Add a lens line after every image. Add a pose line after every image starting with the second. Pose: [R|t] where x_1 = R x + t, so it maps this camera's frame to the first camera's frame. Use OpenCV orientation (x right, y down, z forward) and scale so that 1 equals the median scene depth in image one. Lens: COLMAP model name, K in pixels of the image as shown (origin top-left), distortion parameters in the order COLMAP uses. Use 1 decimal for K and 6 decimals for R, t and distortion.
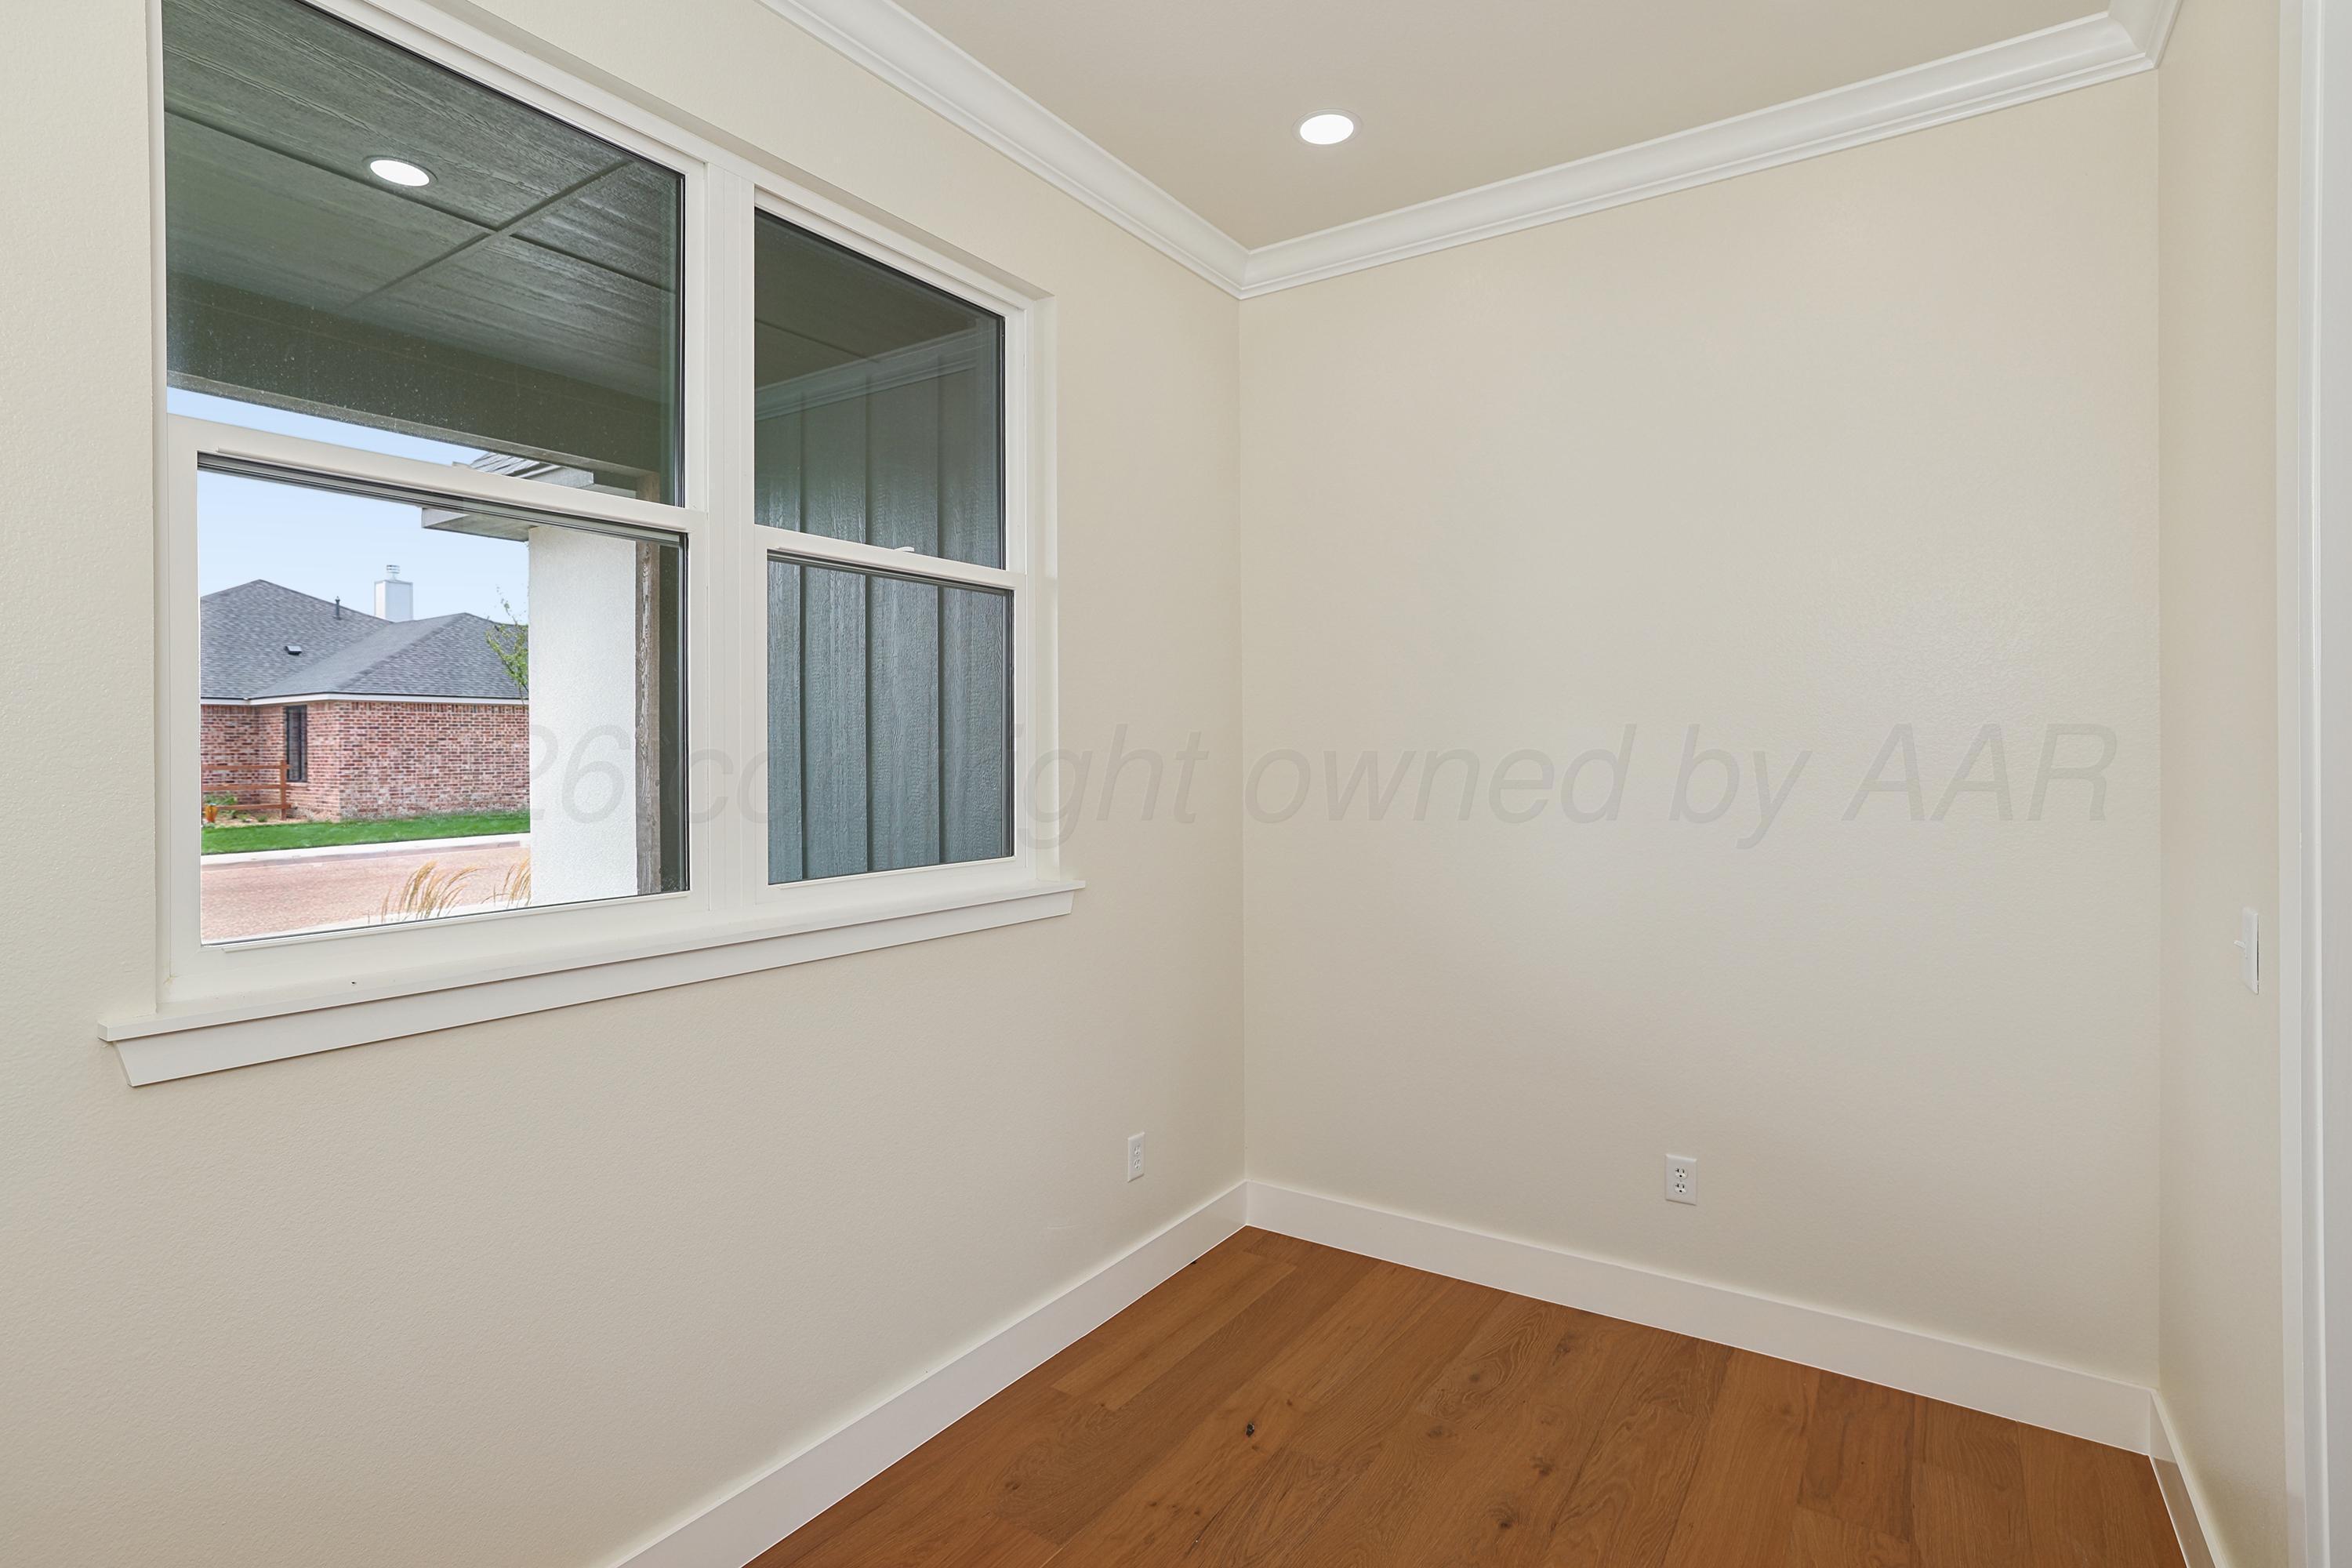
lens RADIAL K [[1165.3, 0, 1170.1], [0, 1165.3, 752.3], [0, 0, 1]] dist [-0.018473, -0.000184]
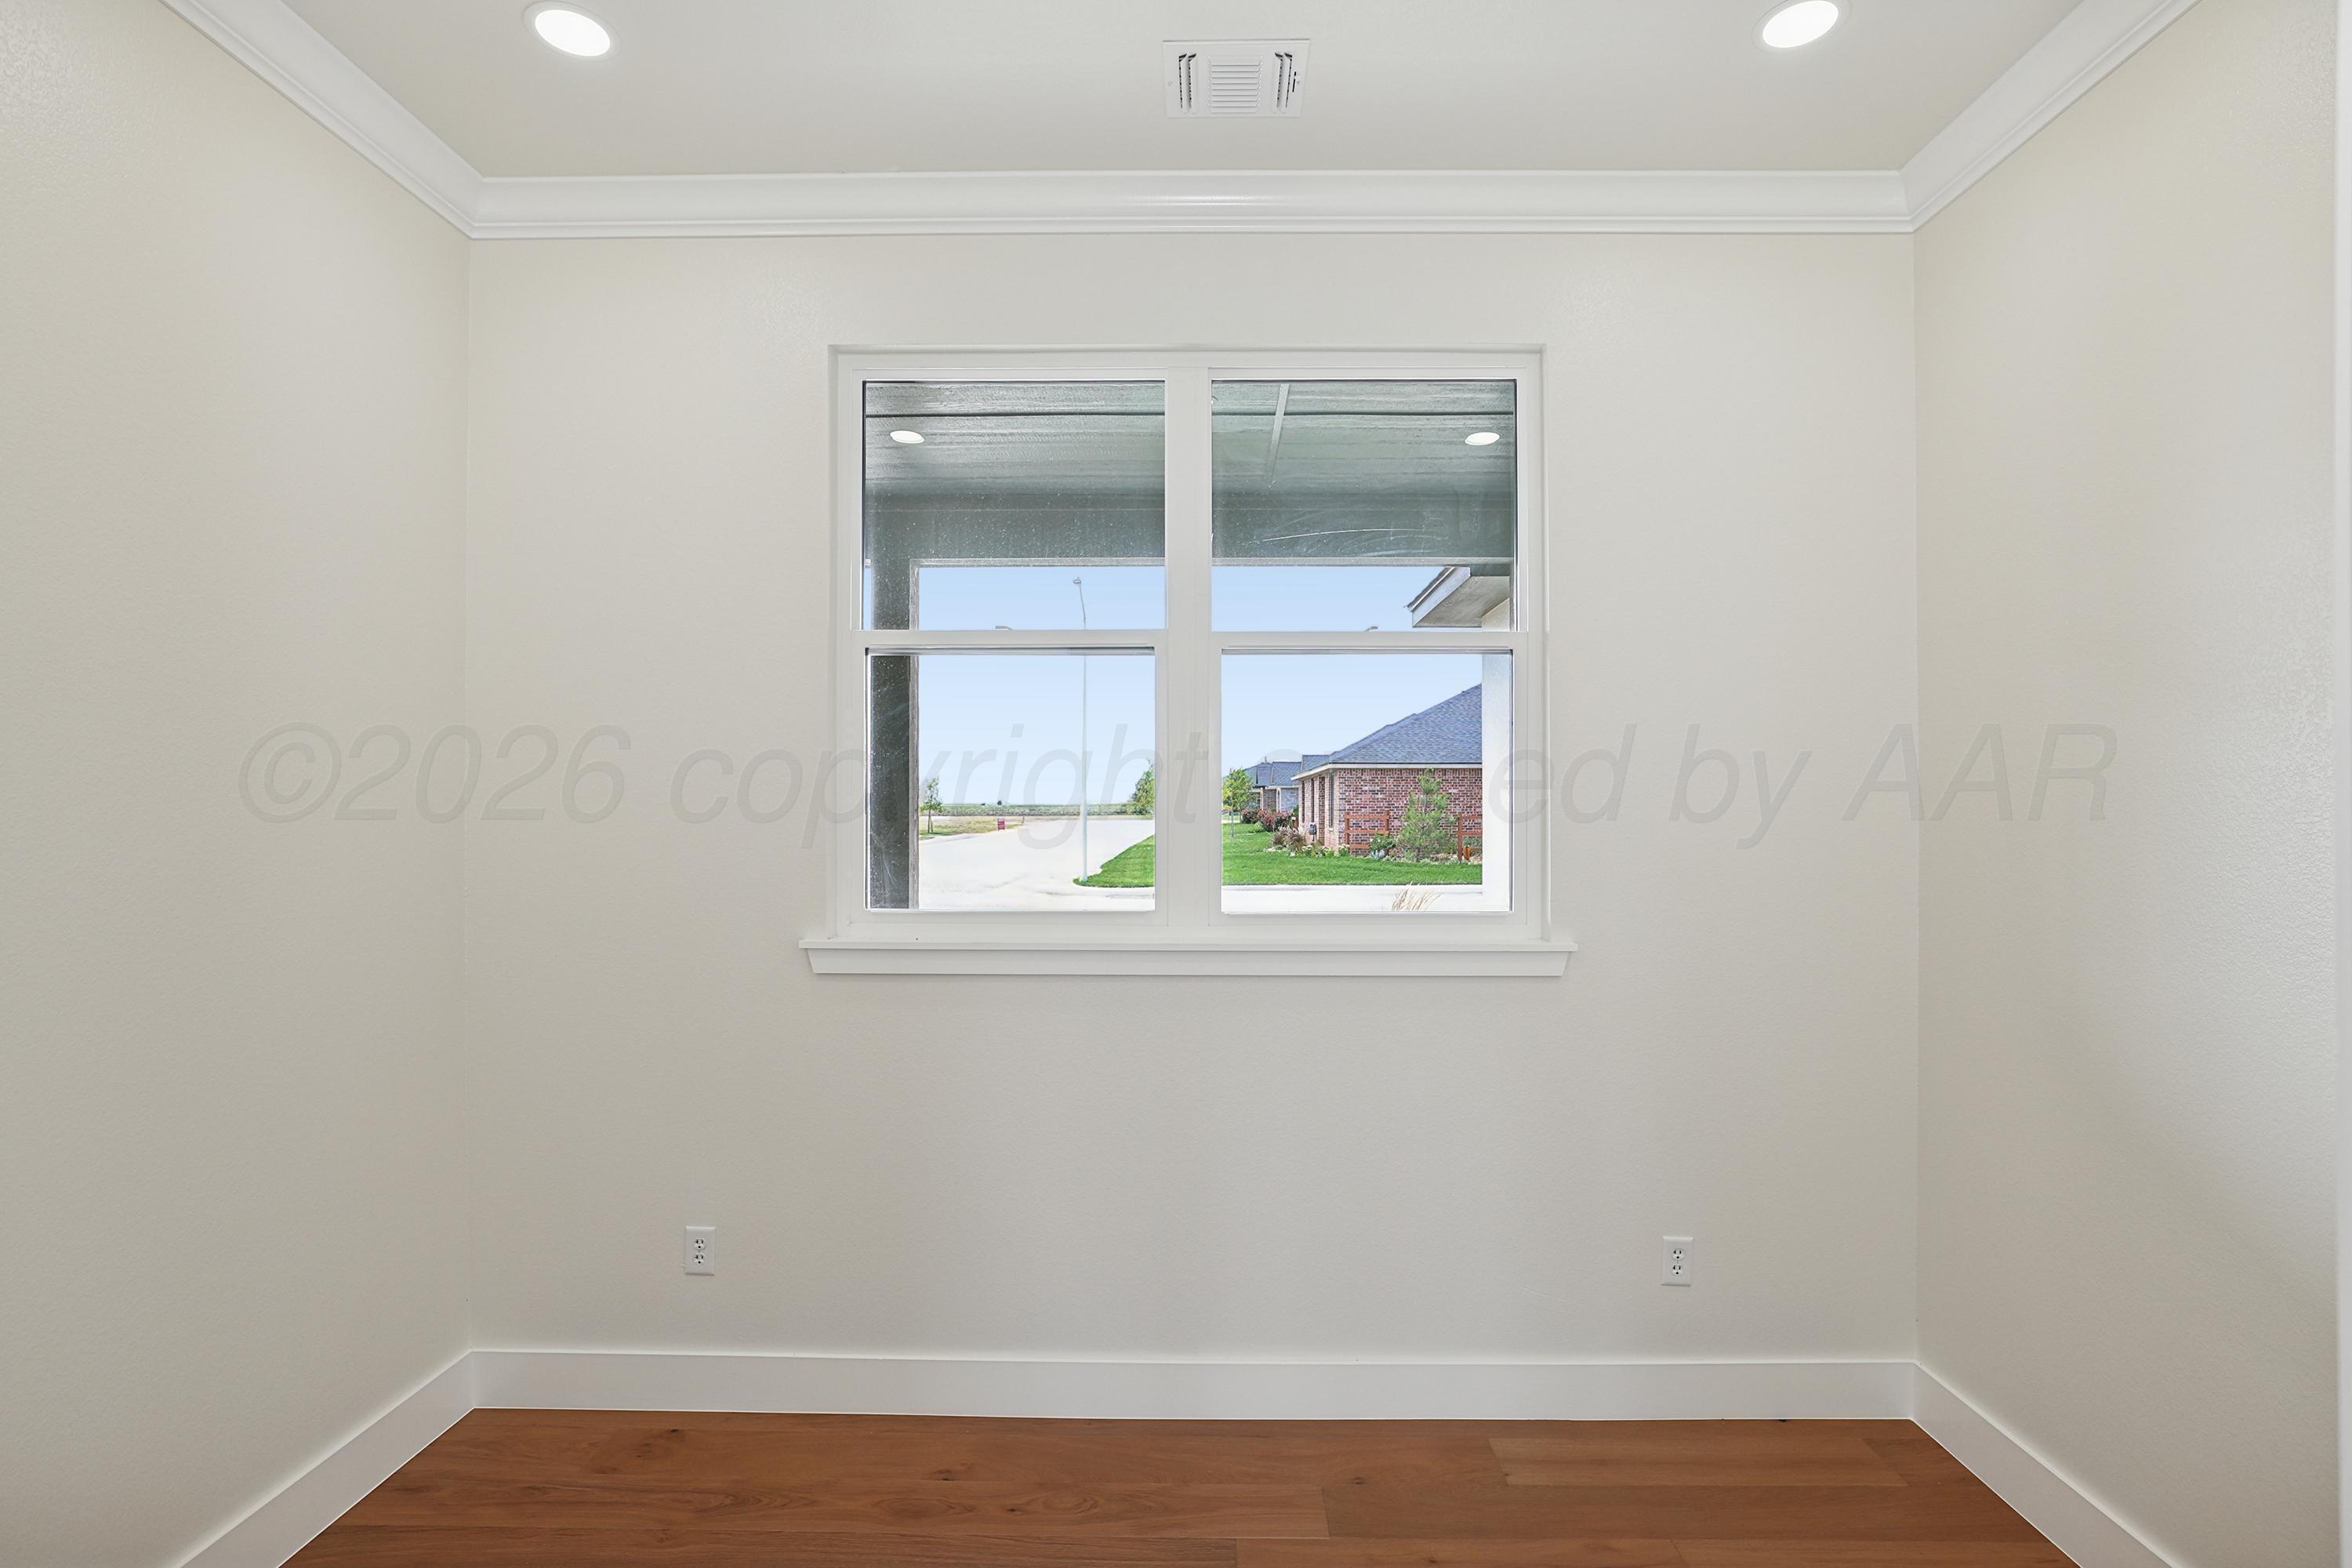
lens RADIAL K [[1149.8, 0, 1176.0], [0, 1149.8, 784.0], [0, 0, 1]] dist [-0.004546, -0.000122]
pose [[0.540257, -0.015858, -0.841351, 0.561191], [-0.001453, 0.999803, -0.019777, -0.002256], [0.841499, 0.011908, 0.540128, 0.210396]]
